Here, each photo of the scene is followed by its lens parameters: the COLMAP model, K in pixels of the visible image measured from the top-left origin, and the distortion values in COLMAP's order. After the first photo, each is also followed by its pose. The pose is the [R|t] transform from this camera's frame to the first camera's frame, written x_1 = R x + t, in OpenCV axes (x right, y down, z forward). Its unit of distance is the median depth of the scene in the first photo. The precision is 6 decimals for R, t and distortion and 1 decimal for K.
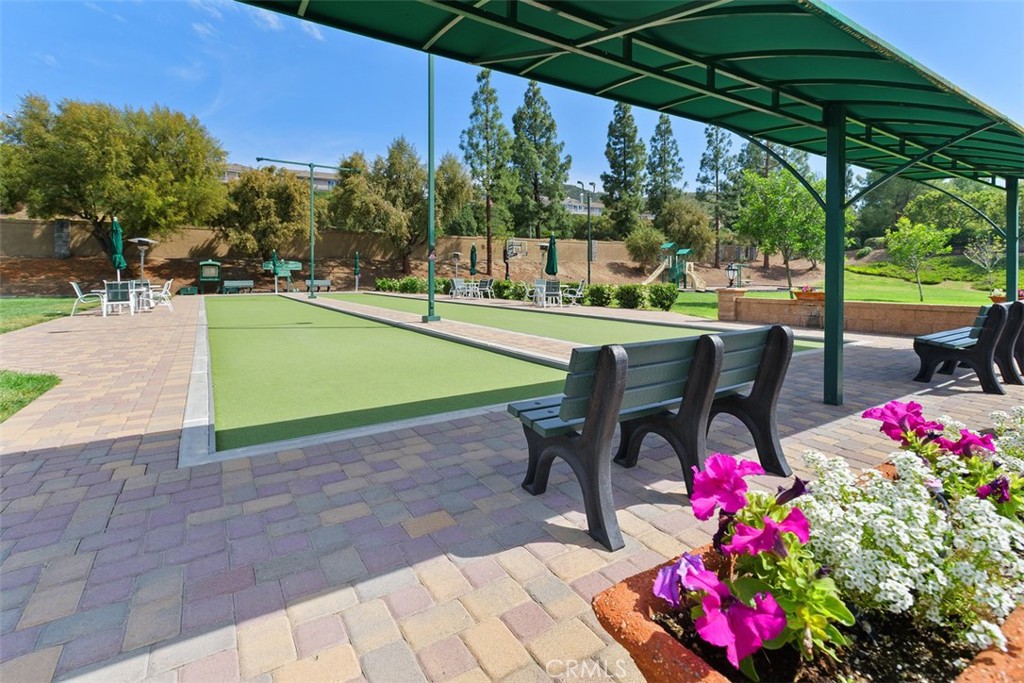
lens RADIAL K [[486.0, 0, 515.0], [0, 486.0, 277.3], [0, 0, 1]] dist [-0.000510, -0.000042]
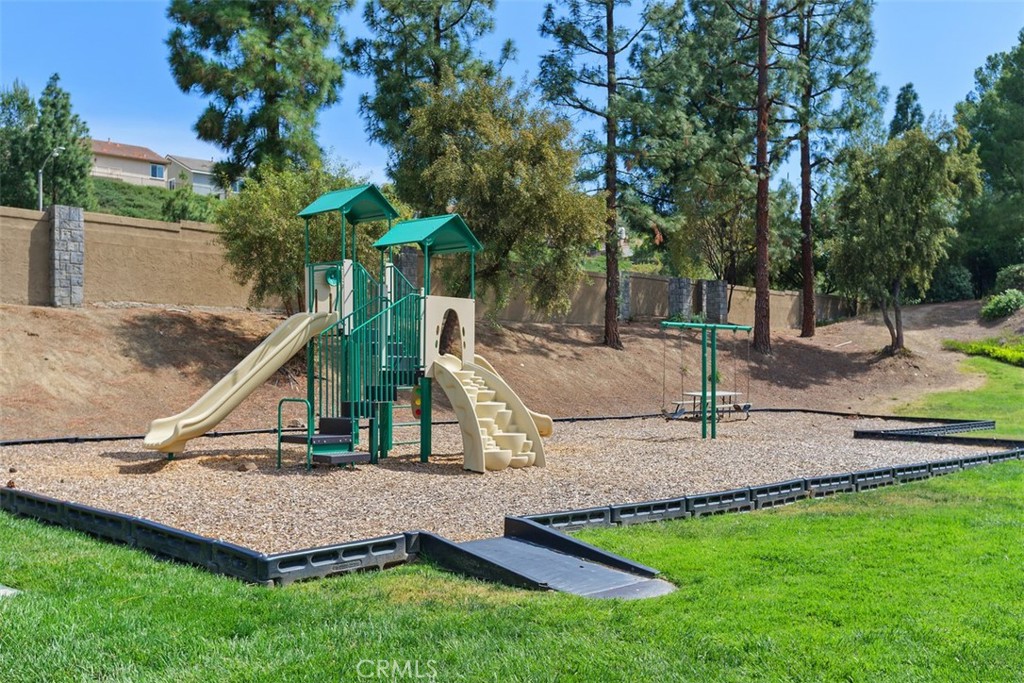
lens RADIAL K [[1068.6, 0, 512.0], [0, 1068.6, 341.5], [0, 0, 1]] dist [0.000199, 0.000165]
pose [[0.954757, 0.009524, 0.297235, 0.176989], [-0.001410, 0.999621, -0.027499, -0.004238], [-0.297384, 0.025836, 0.954408, 0.425943]]
